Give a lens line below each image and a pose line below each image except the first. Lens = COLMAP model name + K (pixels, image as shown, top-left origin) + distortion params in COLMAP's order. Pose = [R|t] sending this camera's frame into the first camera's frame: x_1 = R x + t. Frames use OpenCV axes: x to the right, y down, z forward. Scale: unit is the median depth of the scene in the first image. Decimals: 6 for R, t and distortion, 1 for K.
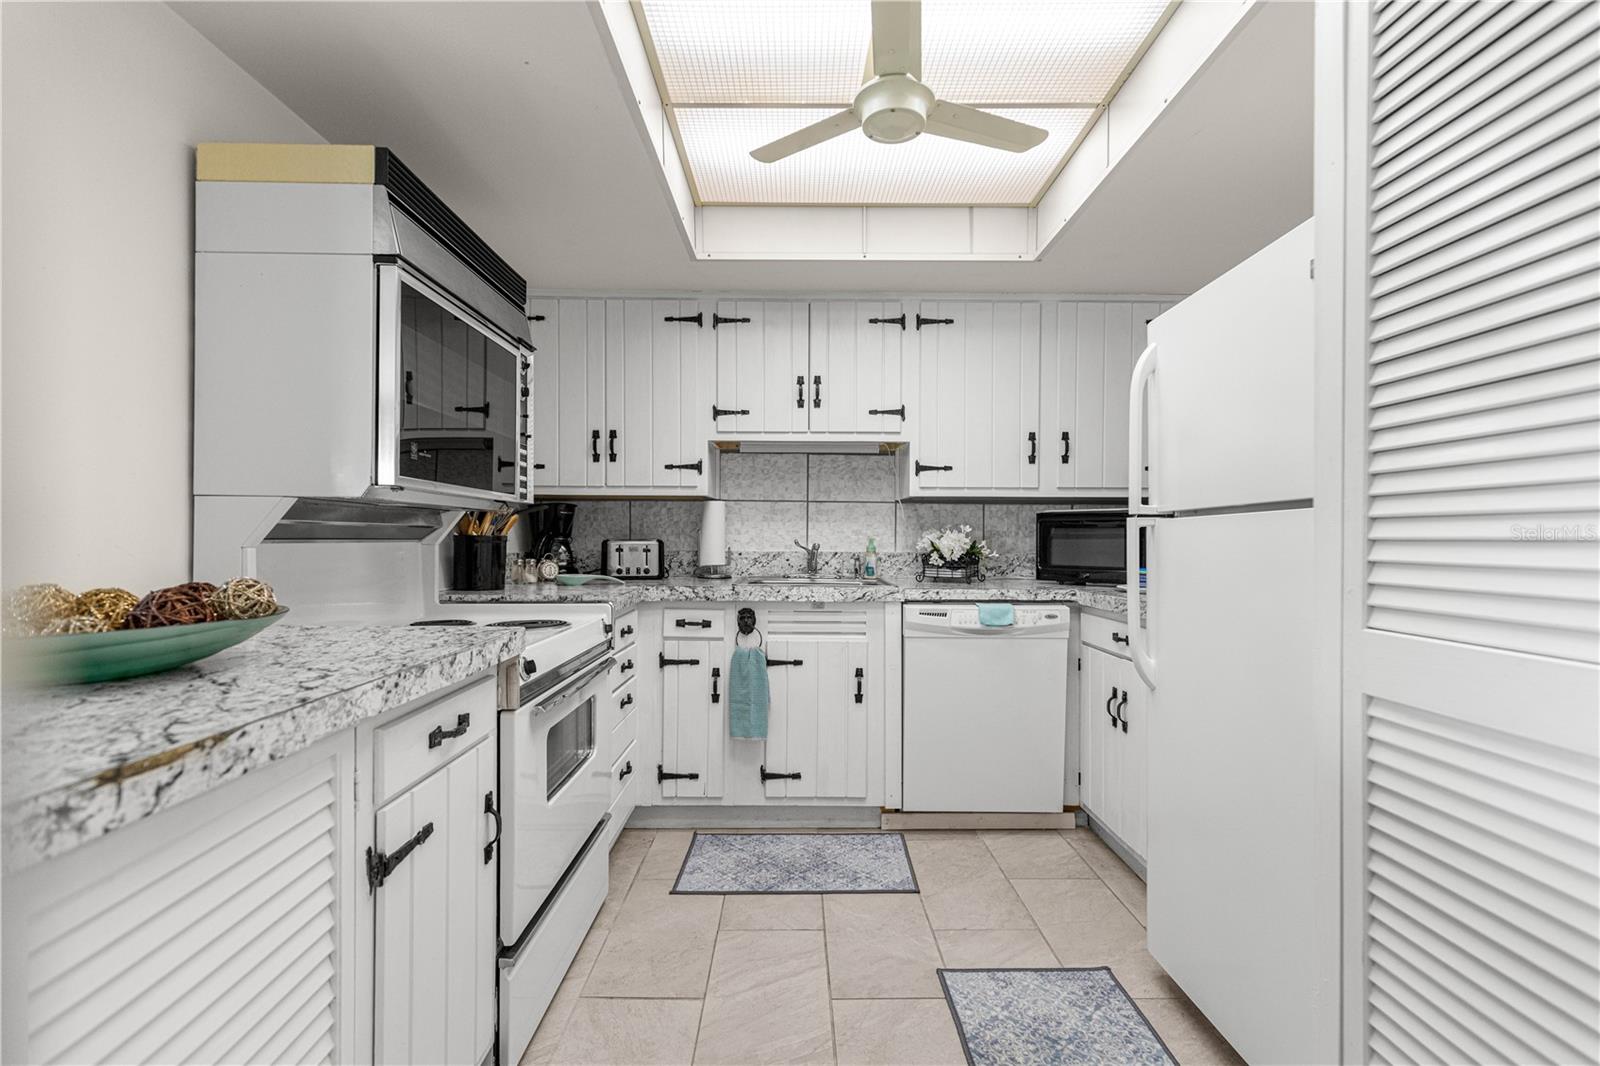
lens RADIAL K [[728.2, 0, 812.7], [0, 728.2, 538.9], [0, 0, 1]] dist [0.010668, -0.002377]
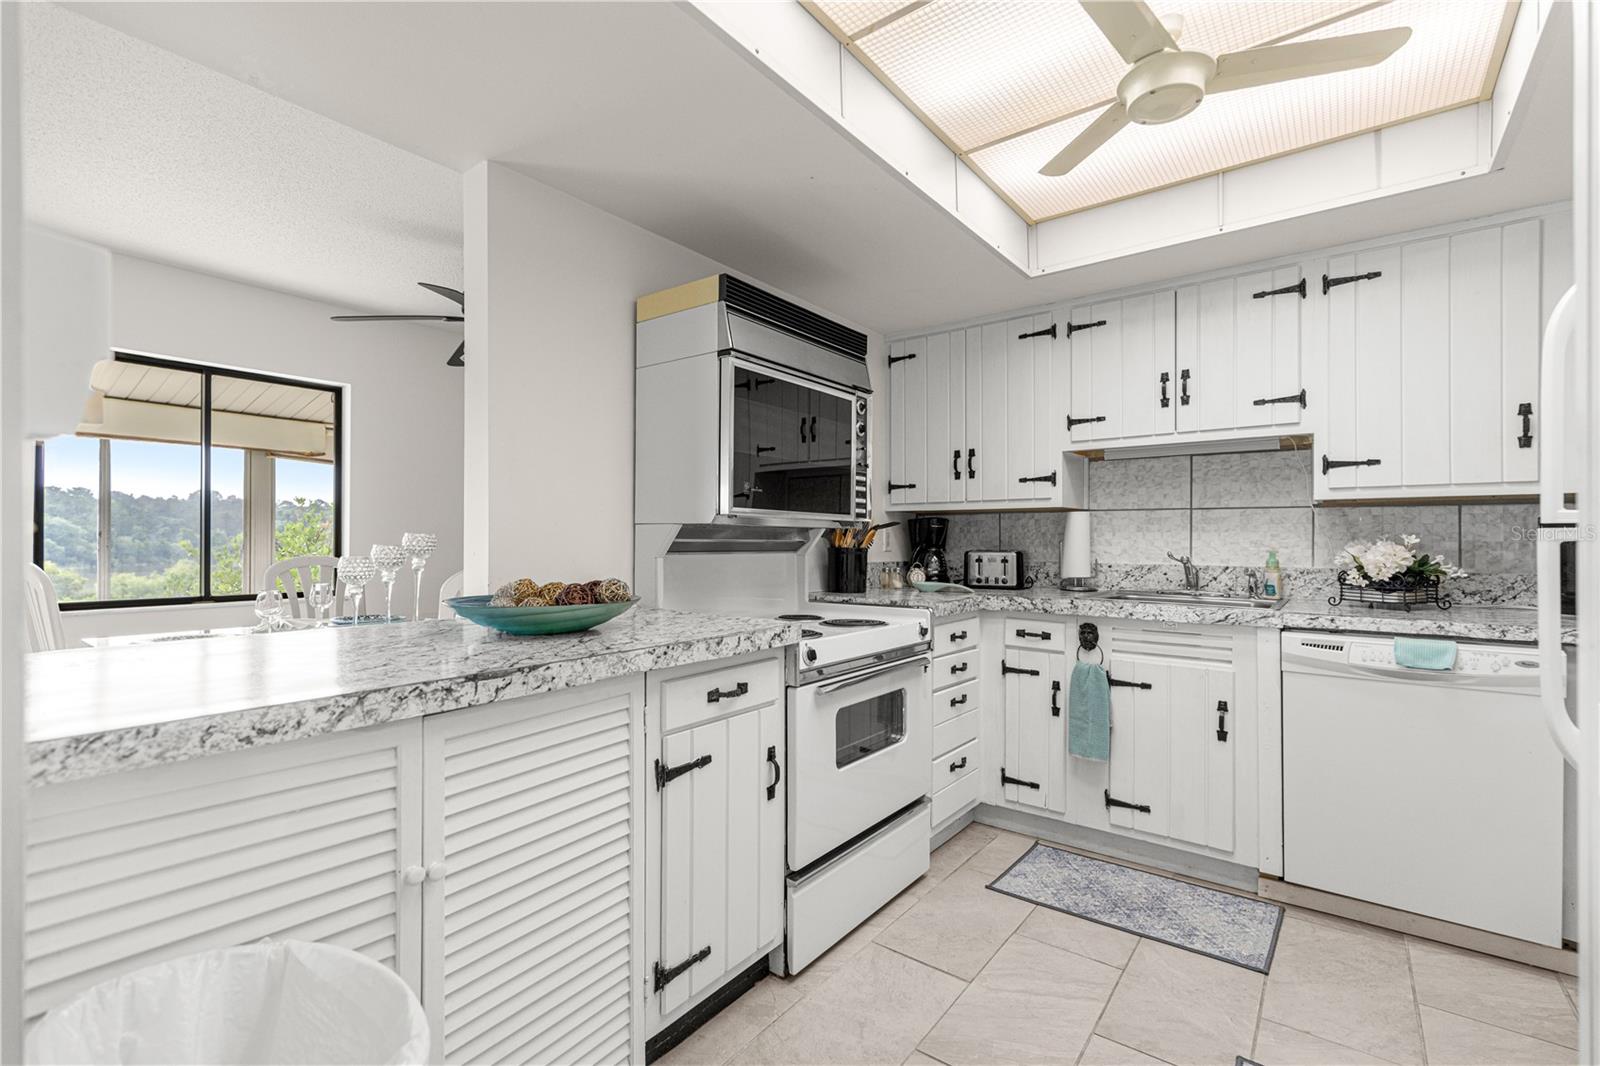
lens RADIAL K [[728.2, 0, 797.6], [0, 728.2, 540.0], [0, 0, 1]] dist [0.010668, -0.002377]
pose [[0.782772, -0.003243, -0.622300, 0.224320], [-0.001239, 0.999976, -0.006770, -0.008786], [0.622307, 0.006070, 0.782750, -0.000476]]
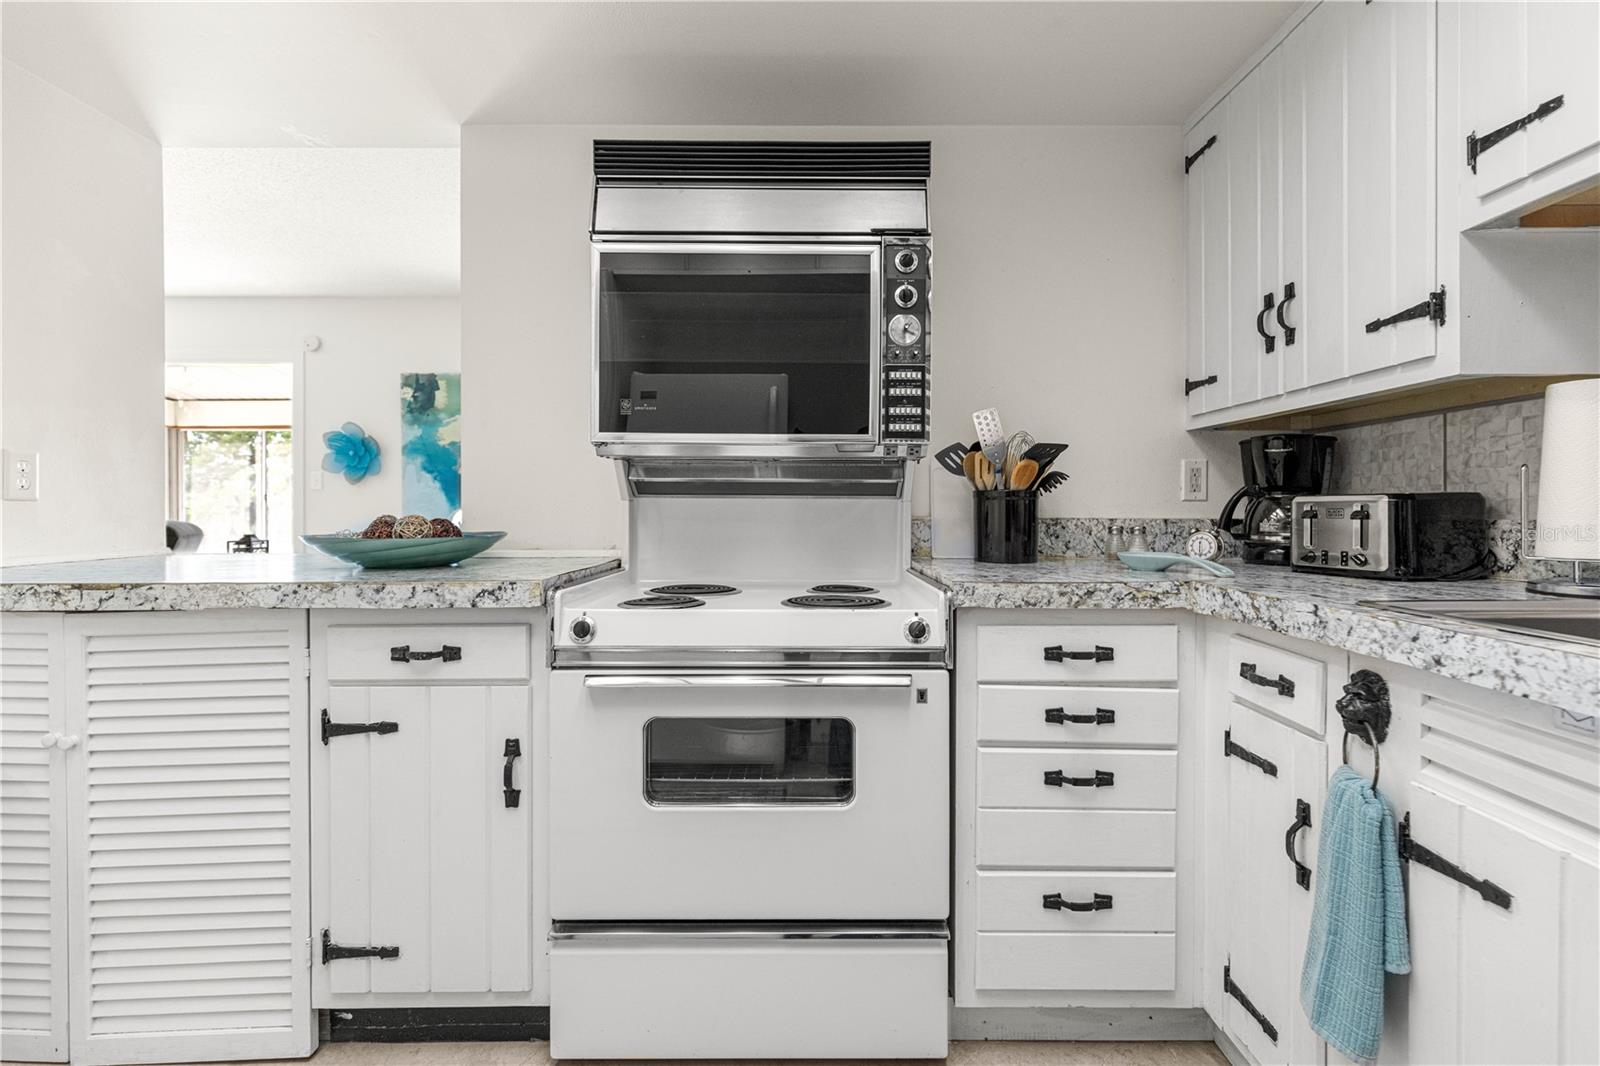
lens RADIAL K [[728.2, 0, 805.5], [0, 728.2, 518.9], [0, 0, 1]] dist [0.010668, -0.002377]
pose [[-0.028097, 0.004881, -0.999593, 0.298974], [-0.005138, 0.999974, 0.005027, 0.020327], [0.999592, 0.005277, -0.028071, 0.777939]]
